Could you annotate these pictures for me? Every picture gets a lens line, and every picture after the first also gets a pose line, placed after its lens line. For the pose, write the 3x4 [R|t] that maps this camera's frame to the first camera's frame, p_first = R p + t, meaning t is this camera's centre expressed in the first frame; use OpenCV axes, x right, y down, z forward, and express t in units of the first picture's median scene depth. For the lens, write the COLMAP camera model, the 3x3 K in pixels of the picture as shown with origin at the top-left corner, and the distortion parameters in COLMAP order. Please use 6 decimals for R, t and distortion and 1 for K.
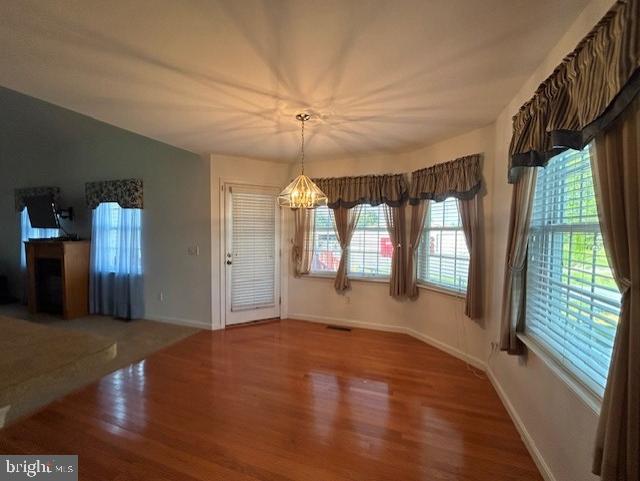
lens RADIAL K [[261.8, 0, 320.2], [0, 261.8, 238.6], [0, 0, 1]] dist [0.000573, 0.000120]
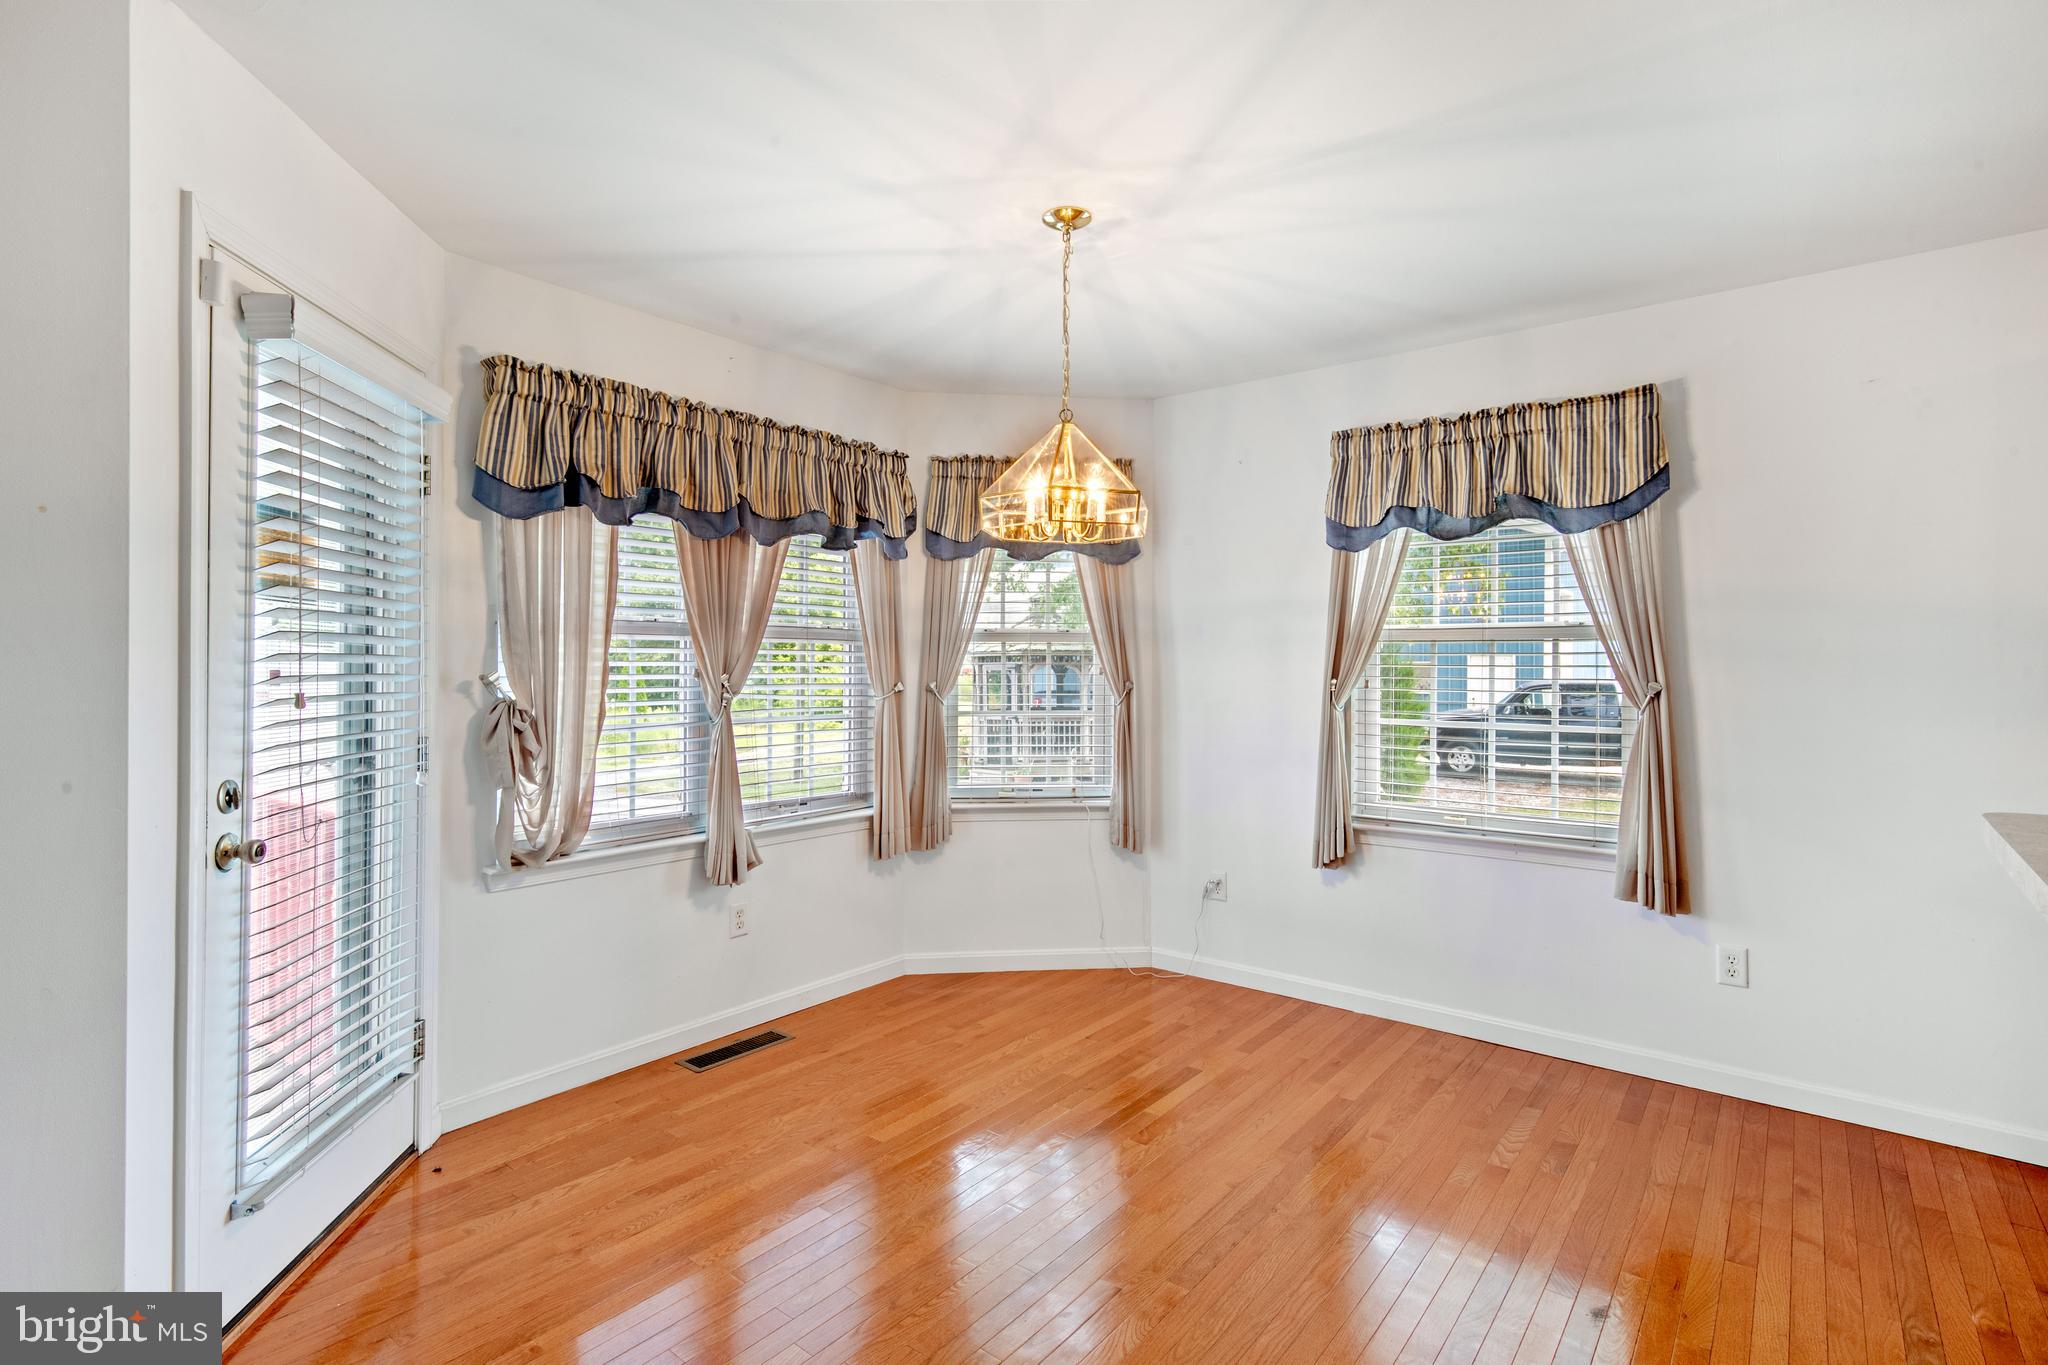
lens RADIAL K [[996.5, 0, 1029.4], [0, 996.5, 658.2], [0, 0, 1]] dist [0.017858, 0.000047]
pose [[0.323739, 0.003044, 0.946141, -0.723895], [0.027217, 0.999551, -0.012528, 0.011871], [-0.945755, 0.029807, 0.323511, 0.470166]]
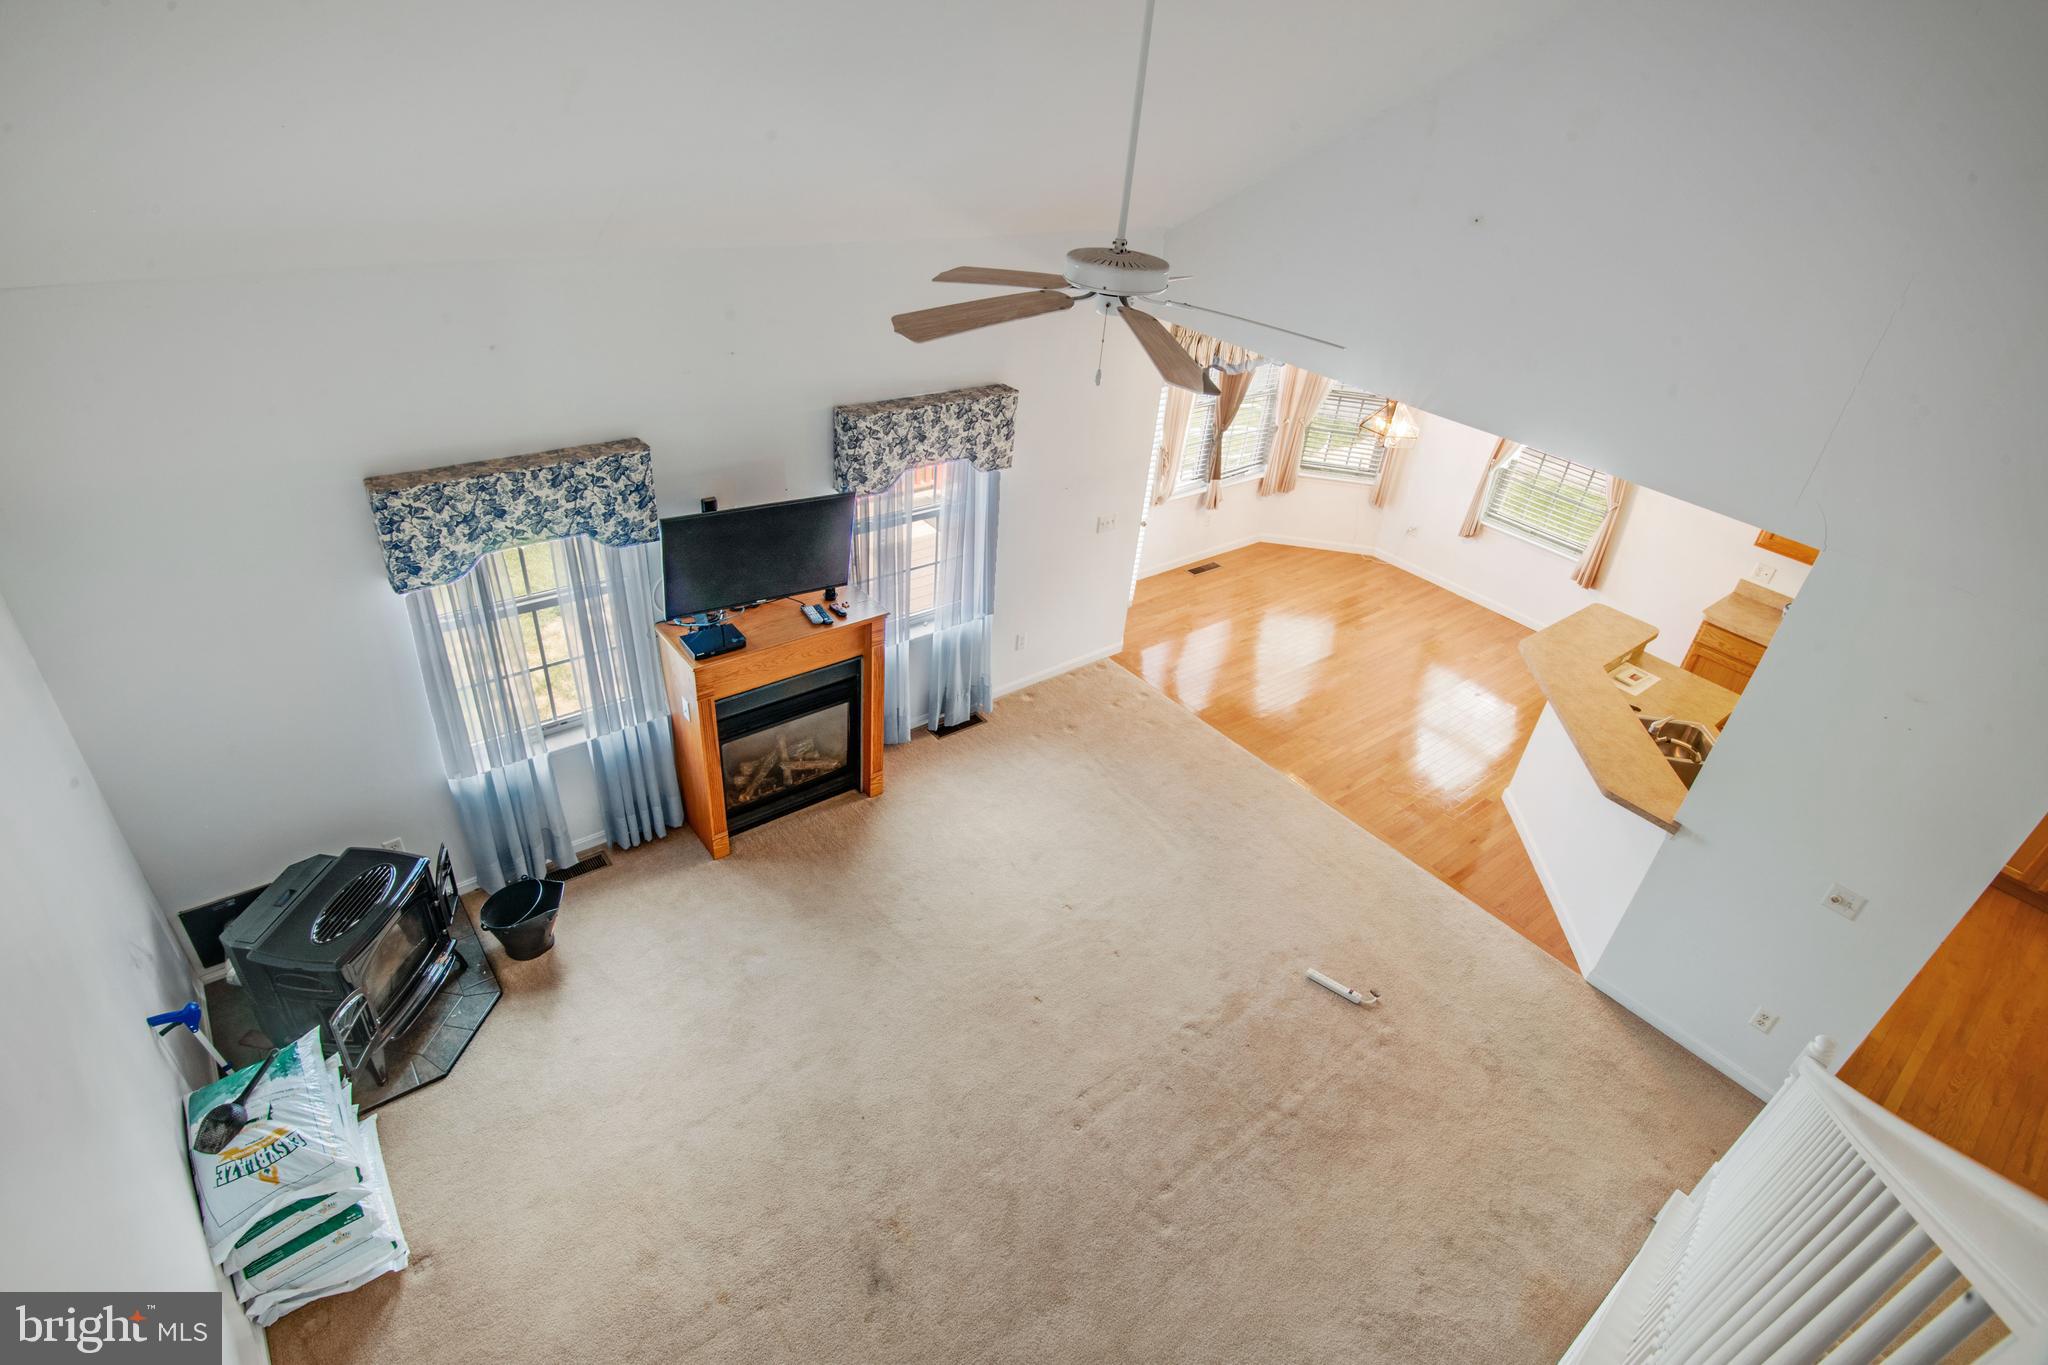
lens RADIAL K [[998.1, 0, 1017.3], [0, 998.1, 676.7], [0, 0, 1]] dist [-0.014321, -0.000149]
pose [[0.533296, -0.419321, 0.734687, -2.079618], [-0.053743, 0.849949, 0.524117, -0.673935], [-0.844220, -0.318994, 0.430739, 0.292369]]
